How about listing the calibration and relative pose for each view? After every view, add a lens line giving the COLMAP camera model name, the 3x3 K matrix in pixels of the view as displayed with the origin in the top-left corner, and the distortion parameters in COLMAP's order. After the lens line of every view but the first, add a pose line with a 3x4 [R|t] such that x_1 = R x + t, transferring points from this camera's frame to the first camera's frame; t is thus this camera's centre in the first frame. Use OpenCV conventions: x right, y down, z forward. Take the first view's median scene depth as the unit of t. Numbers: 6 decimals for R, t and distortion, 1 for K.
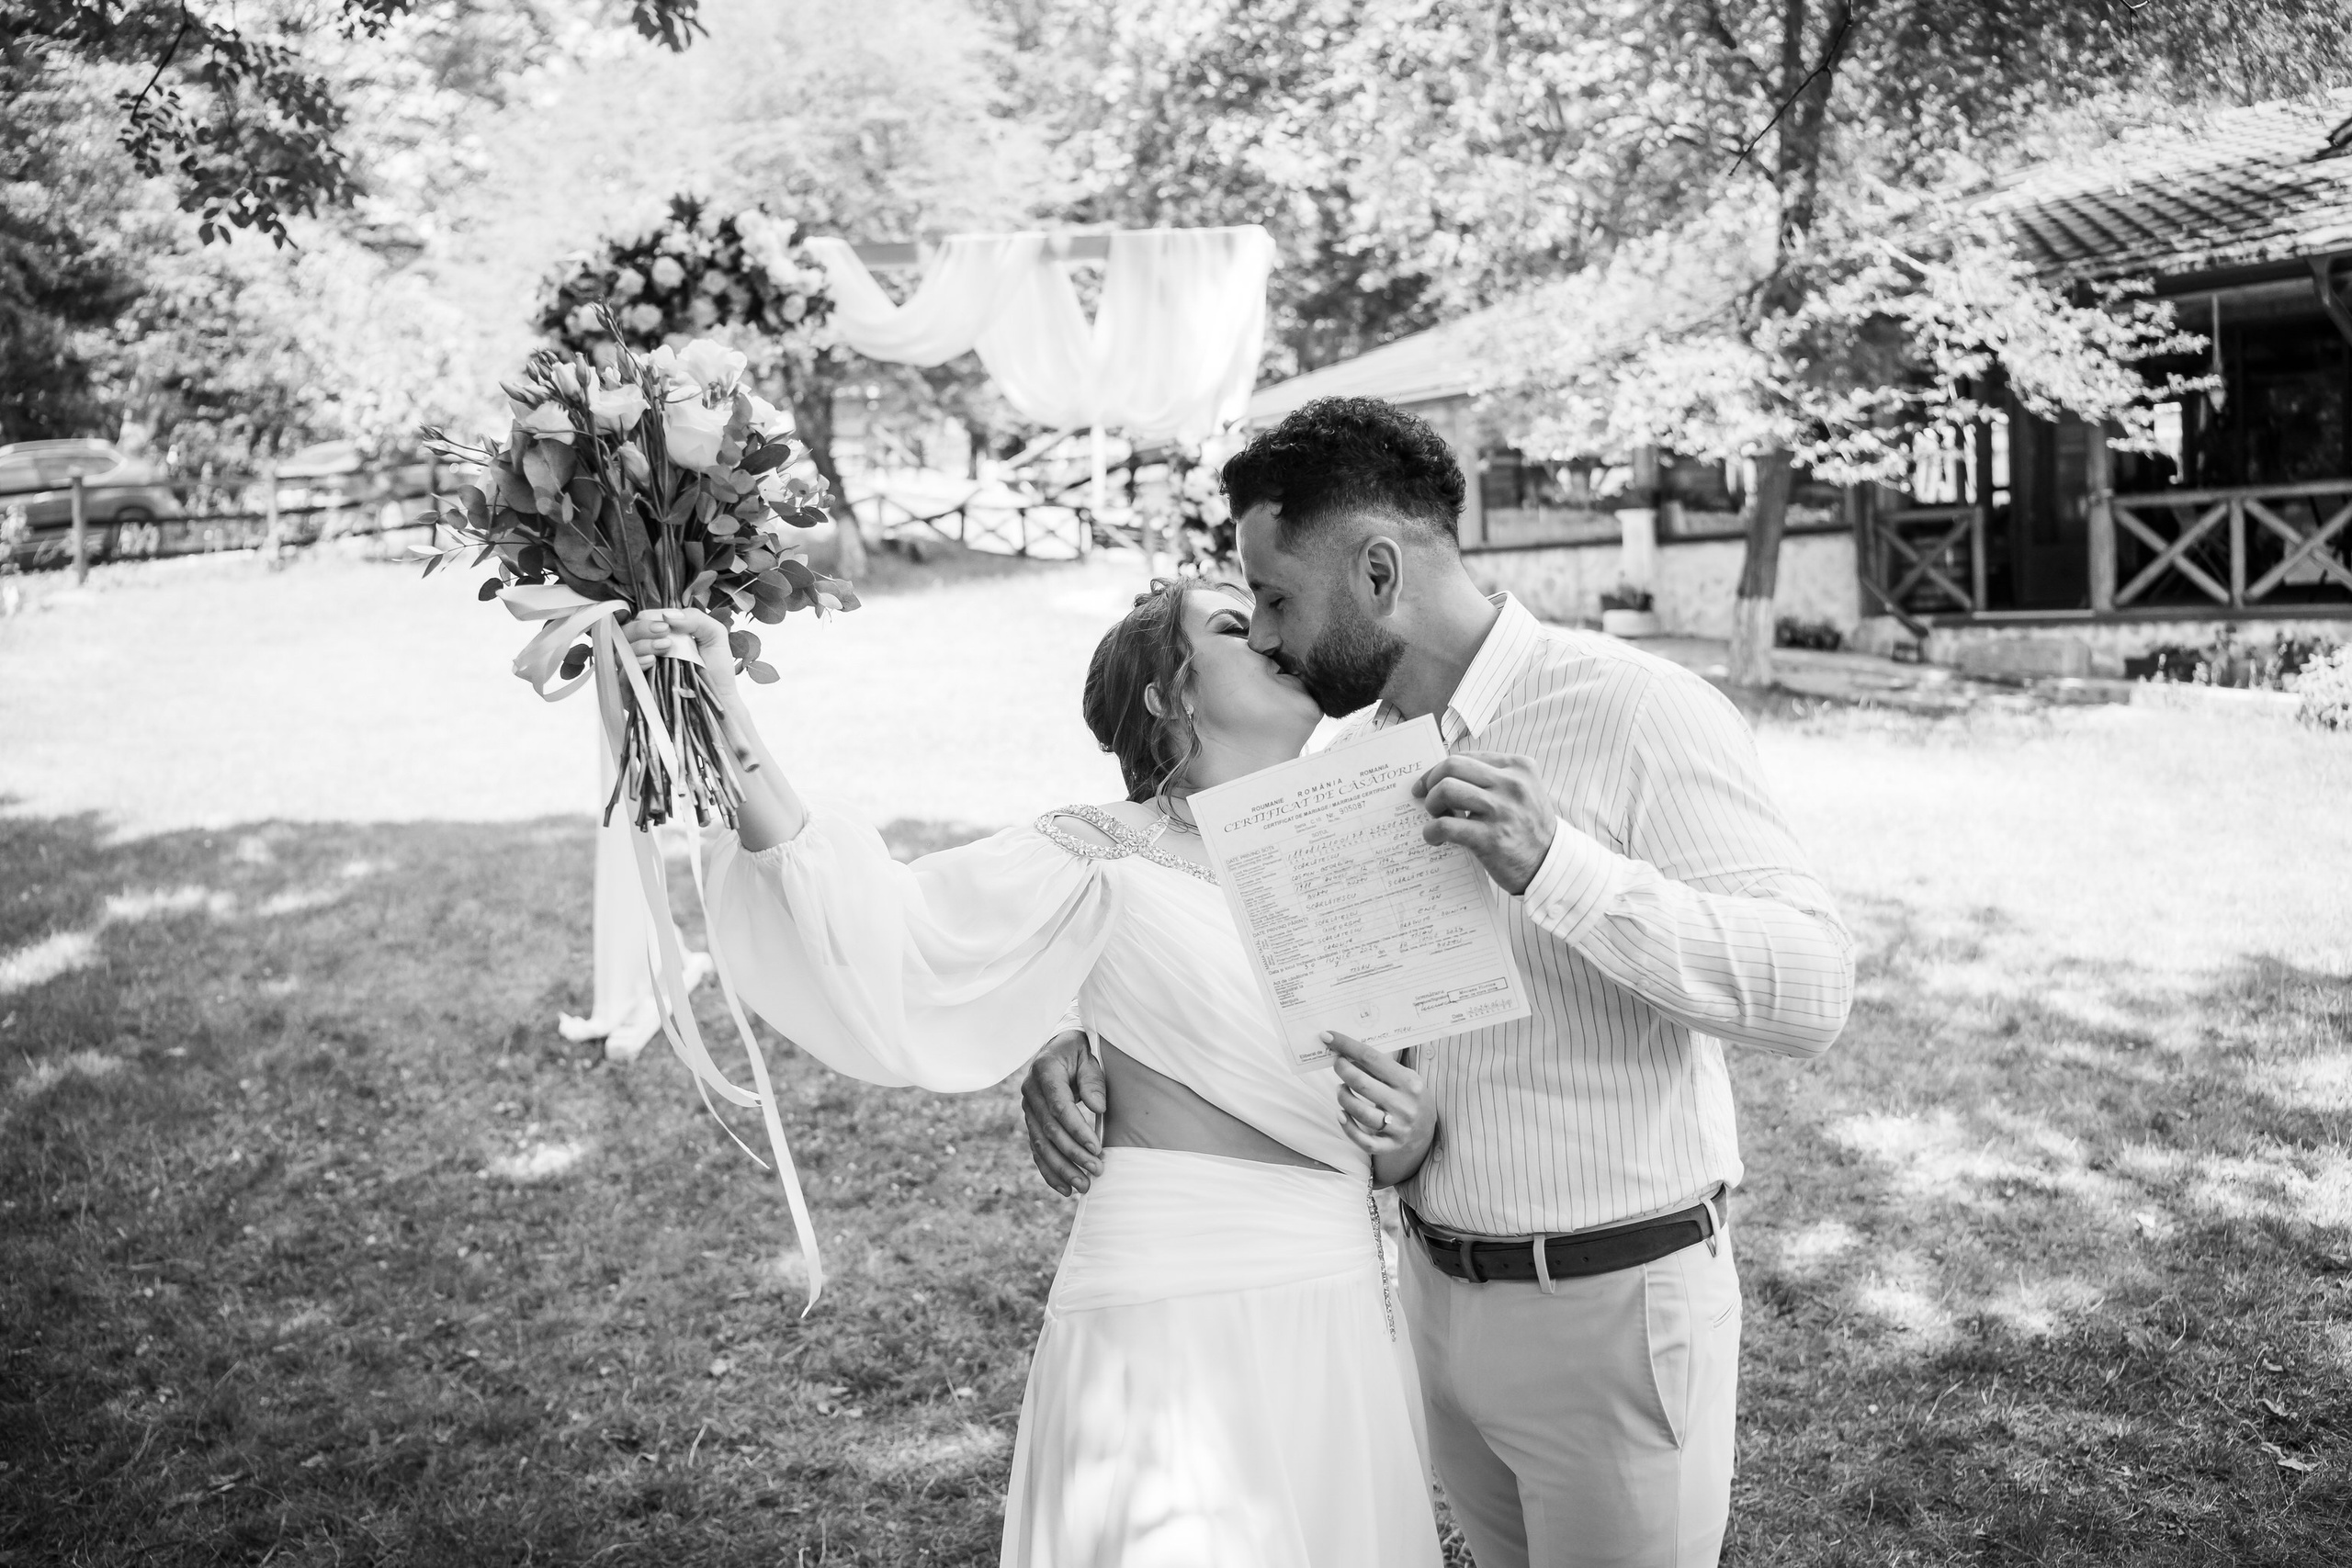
lens RADIAL K [[1840.9, 0, 1187.0], [0, 1840.9, 786.0], [0, 0, 1]] dist [-0.098695, 0.065352]
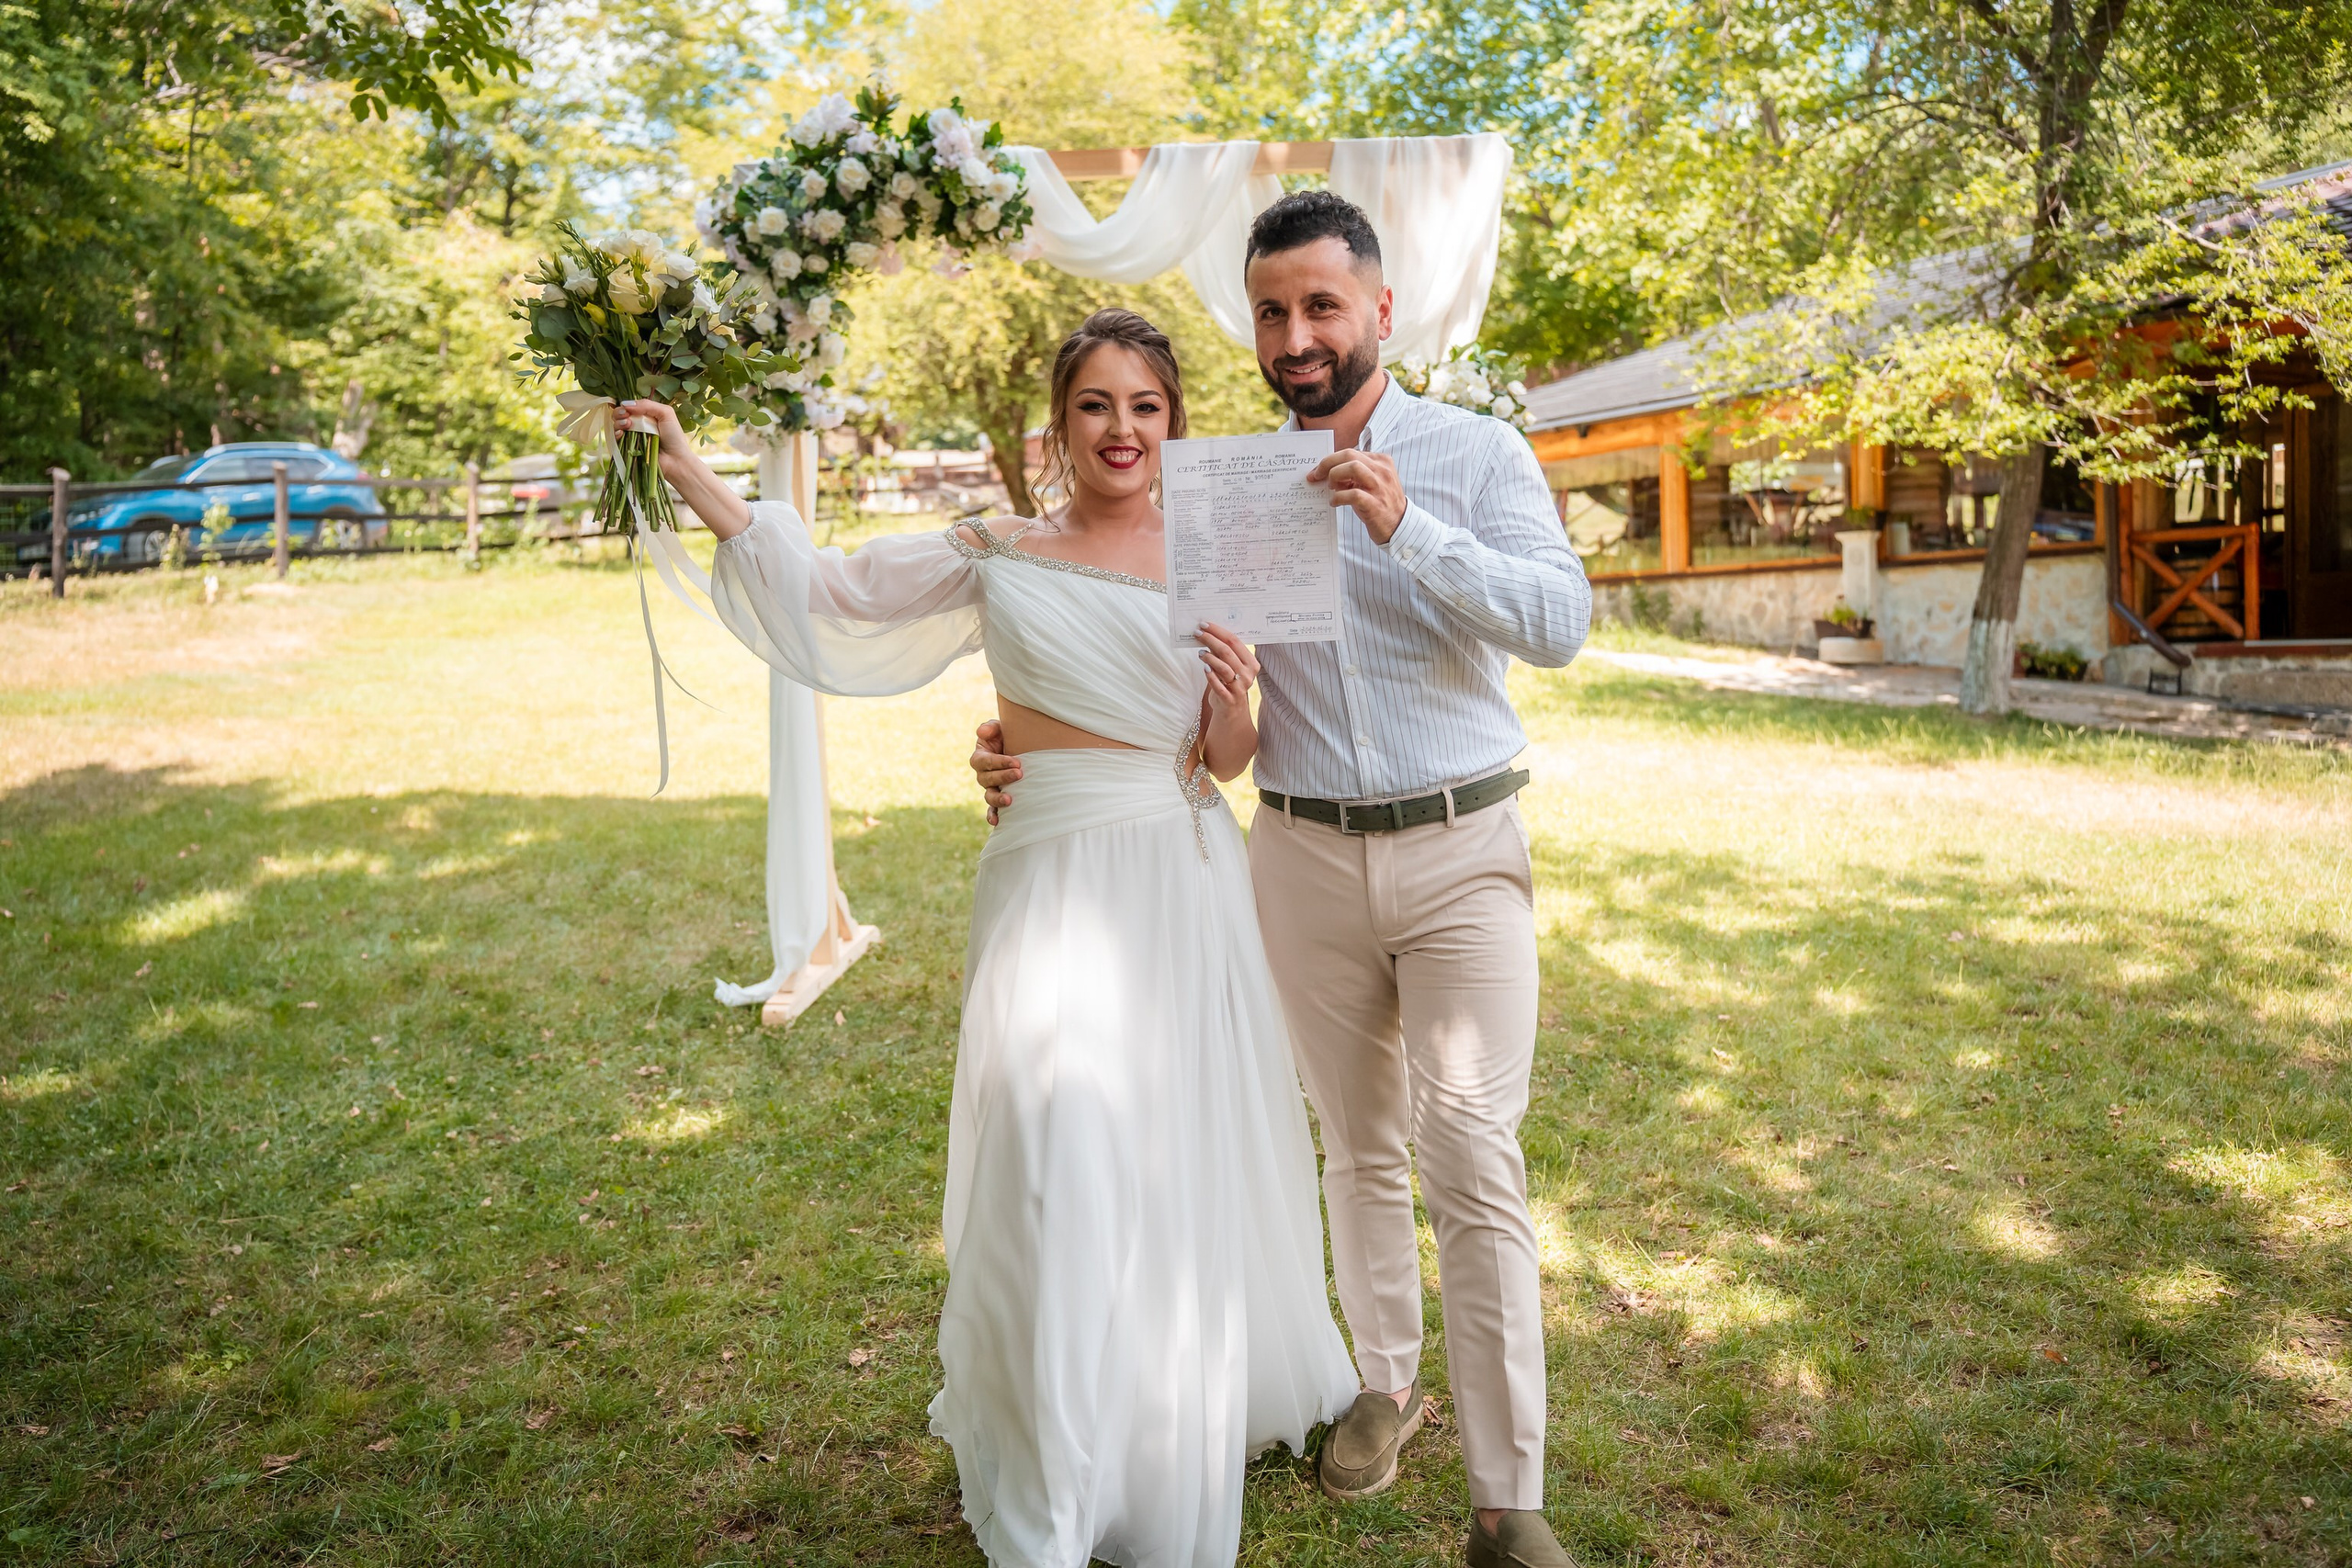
lens RADIAL K [[1827.4, 0, 1176.0], [0, 1827.4, 784.0], [0, 0, 1]] dist [-0.001689, -0.005010]
pose [[0.994305, 0.028119, -0.102797, -0.013154], [-0.030418, 0.999320, -0.020859, 0.030203], [0.102141, 0.023867, 0.994484, 0.071639]]
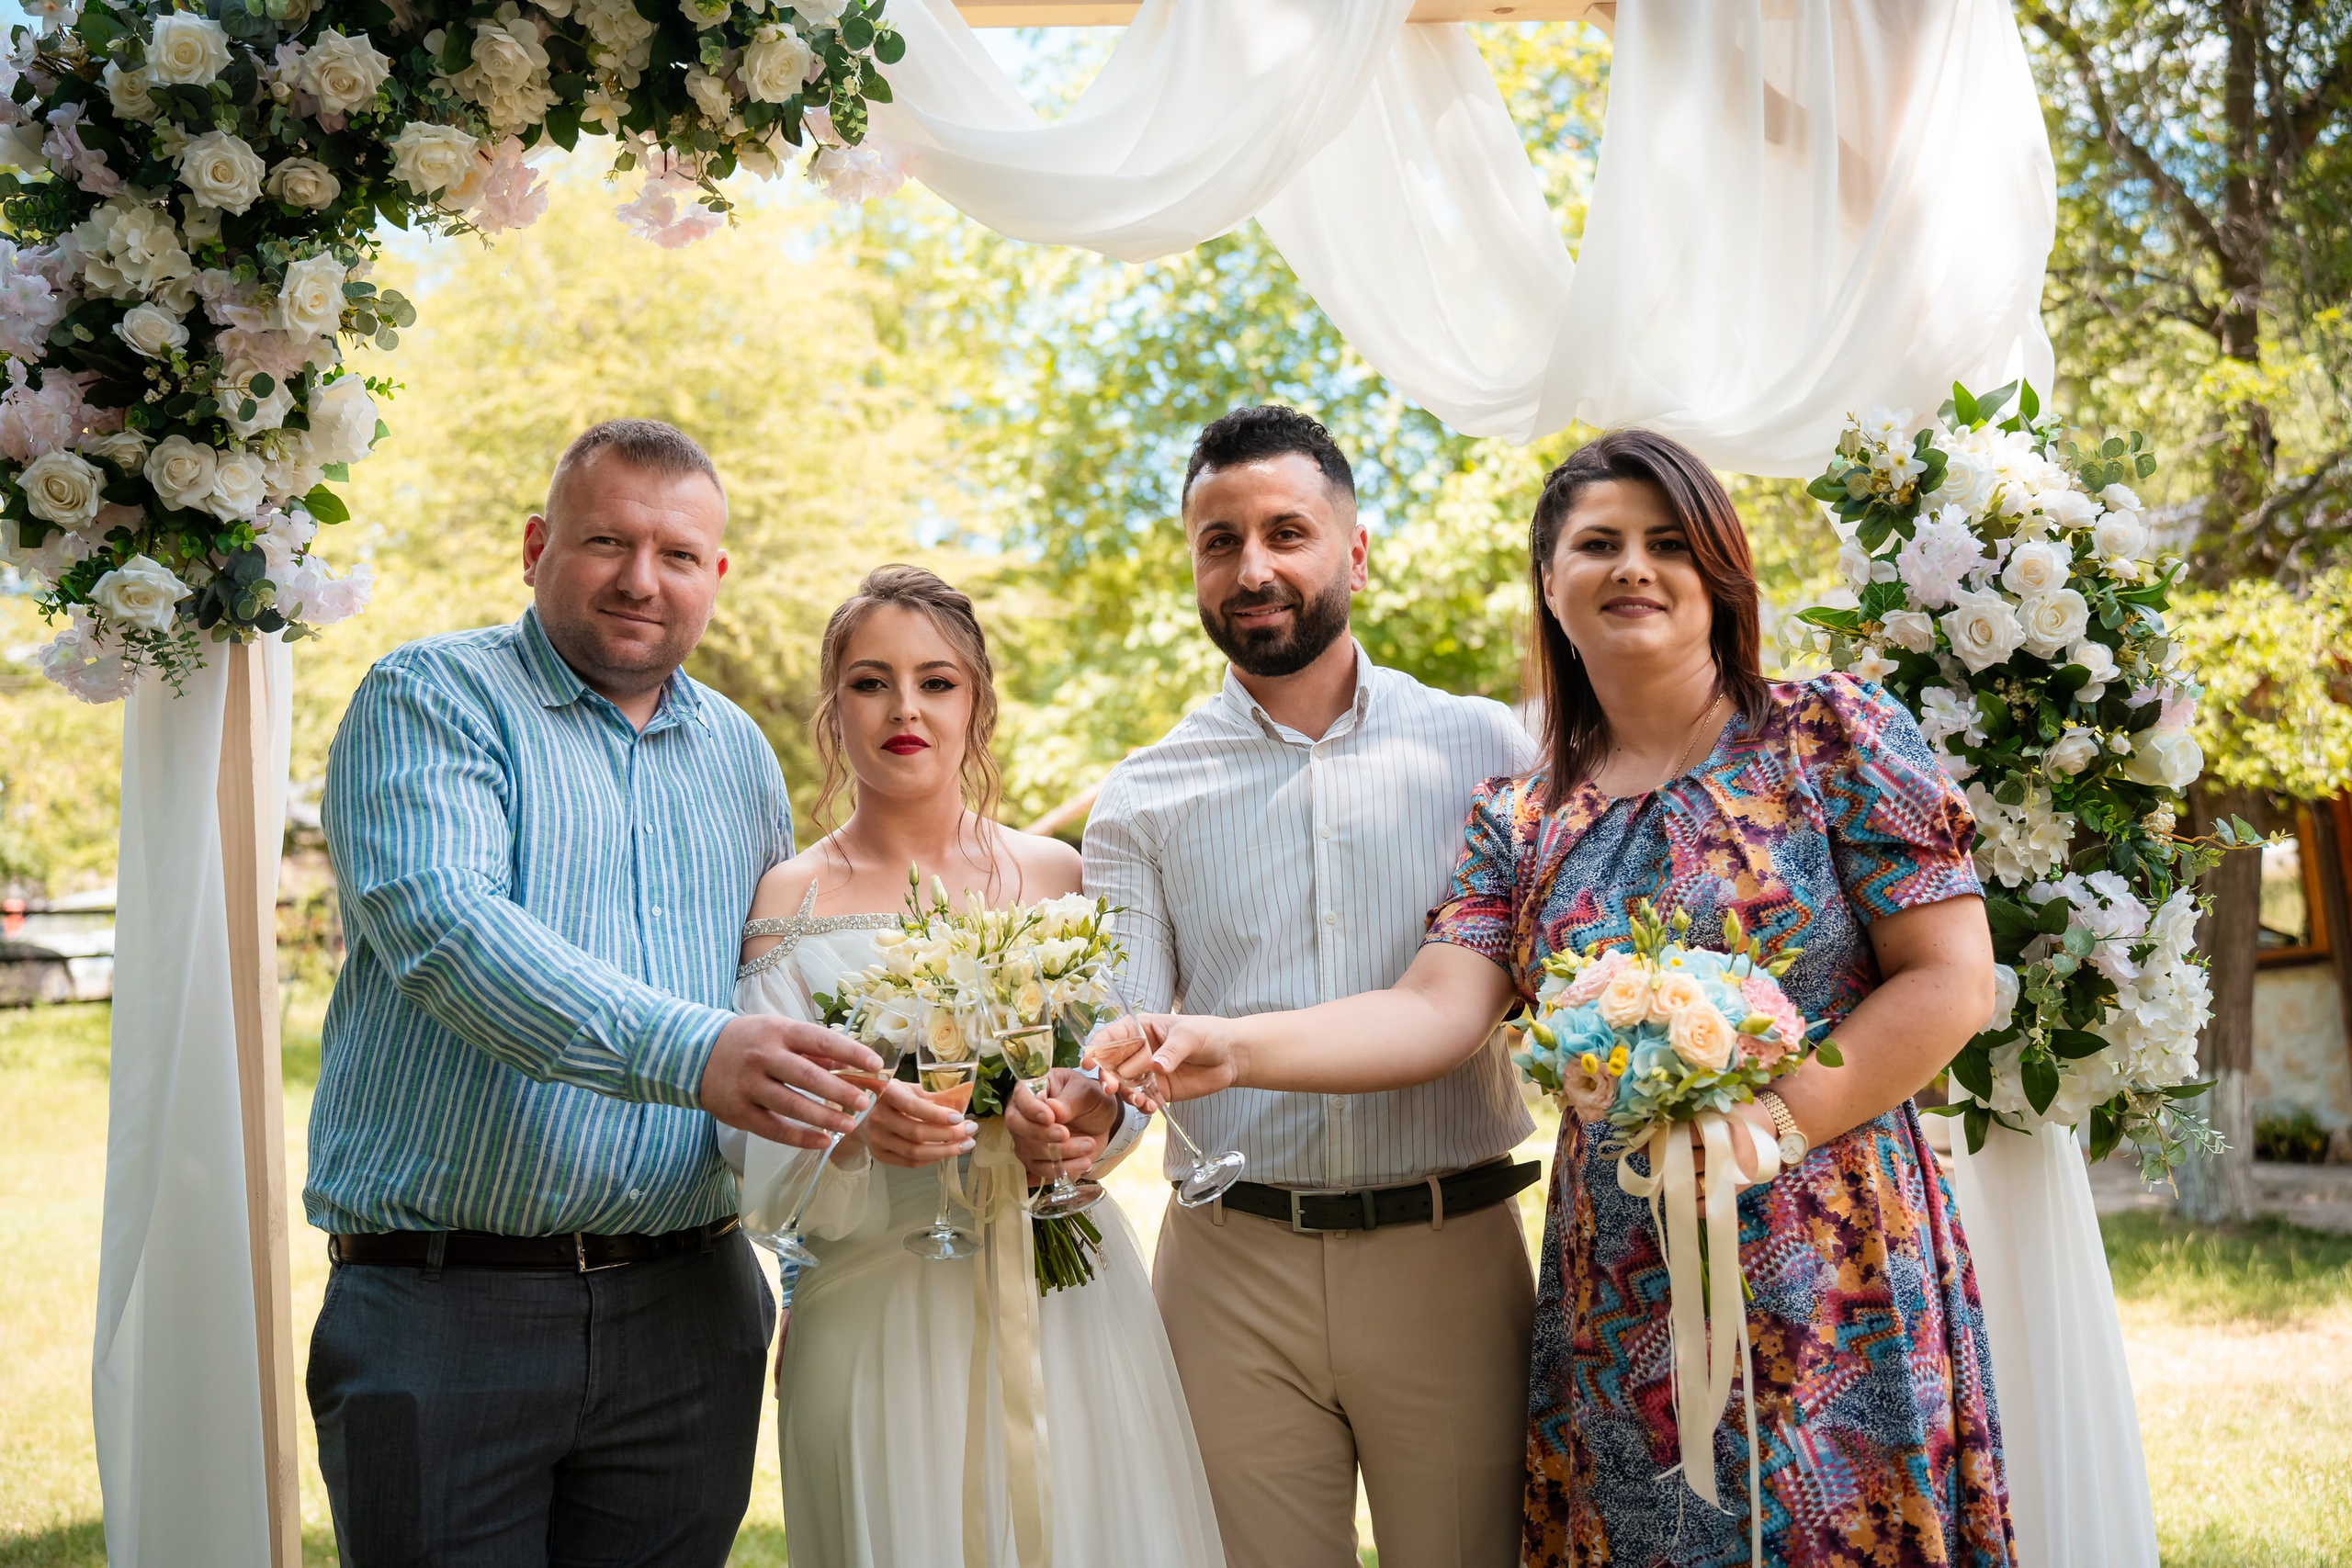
lens RADIAL K [[2617.8, 0, 1176.0], [0, 2617.8, 784.0], [0, 0, 1]] dist [-0.030159, 0.051109]
pose [[0.999312, -0.011606, 0.035227, -0.116675], [0.019538, 0.972046, -0.233978, -0.006835], [-0.031526, 0.234505, 0.971604, 0.399811]]
